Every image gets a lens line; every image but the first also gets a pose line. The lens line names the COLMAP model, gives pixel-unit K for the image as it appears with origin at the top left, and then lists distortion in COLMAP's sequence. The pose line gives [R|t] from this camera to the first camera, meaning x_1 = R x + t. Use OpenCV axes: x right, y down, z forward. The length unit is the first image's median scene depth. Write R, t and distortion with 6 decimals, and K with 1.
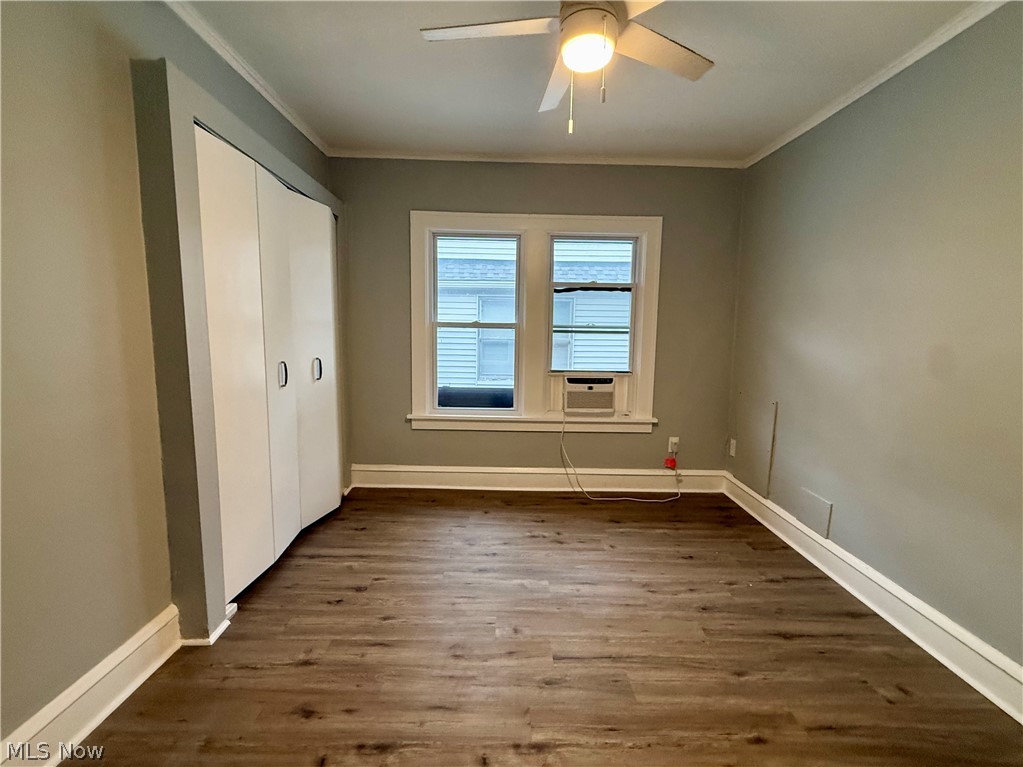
lens RADIAL K [[435.2, 0, 505.0], [0, 435.2, 383.4], [0, 0, 1]] dist [-0.000685, -0.000159]
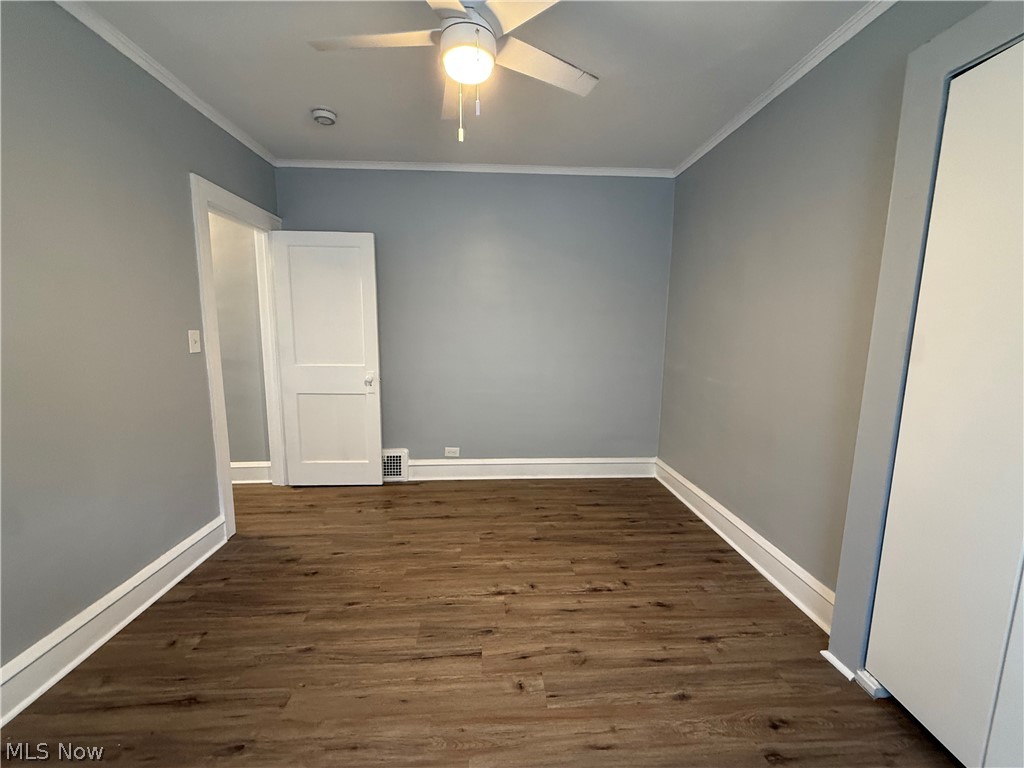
lens RADIAL K [[405.2, 0, 512.0], [0, 405.2, 384.0], [0, 0, 1]] dist [0.000903, 0.000520]
pose [[-0.997965, -0.017670, -0.061260, 0.059177], [-0.032652, 0.966906, 0.253033, -0.119767], [0.054762, 0.254519, -0.965516, 0.953228]]
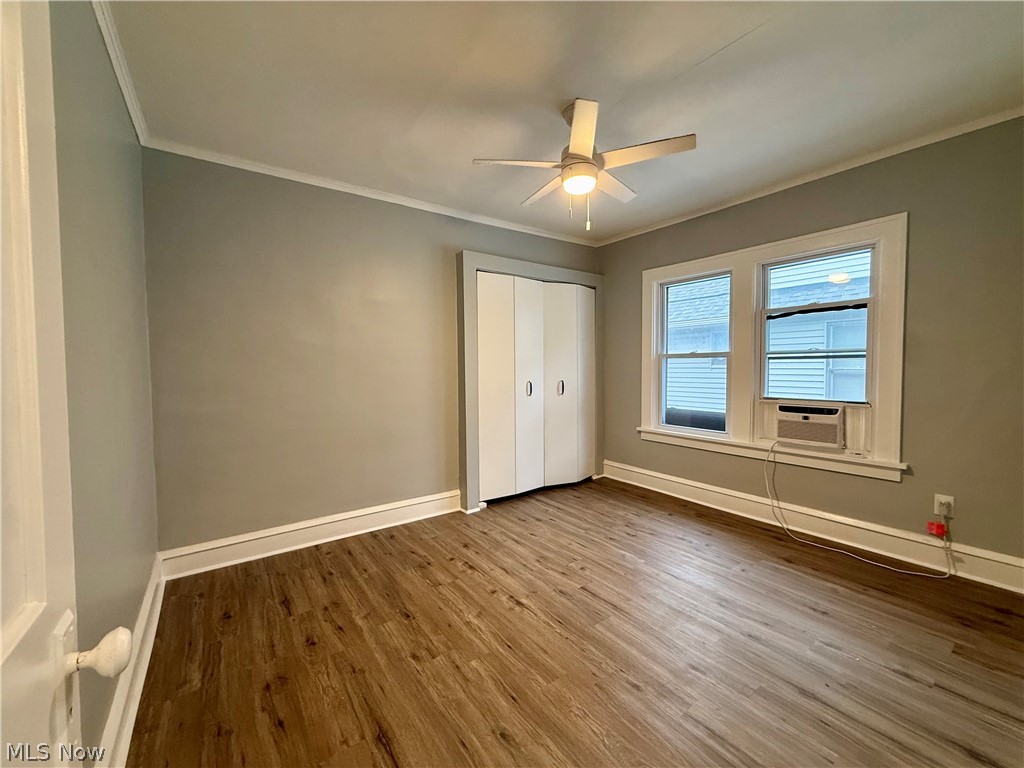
lens RADIAL K [[405.2, 0, 512.0], [0, 405.2, 384.0], [0, 0, 1]] dist [0.000903, 0.000520]
pose [[0.584527, 0.014491, -0.811245, 0.564641], [-0.078329, 0.996178, -0.038644, 0.022456], [0.807584, 0.086133, 0.583428, -0.005533]]
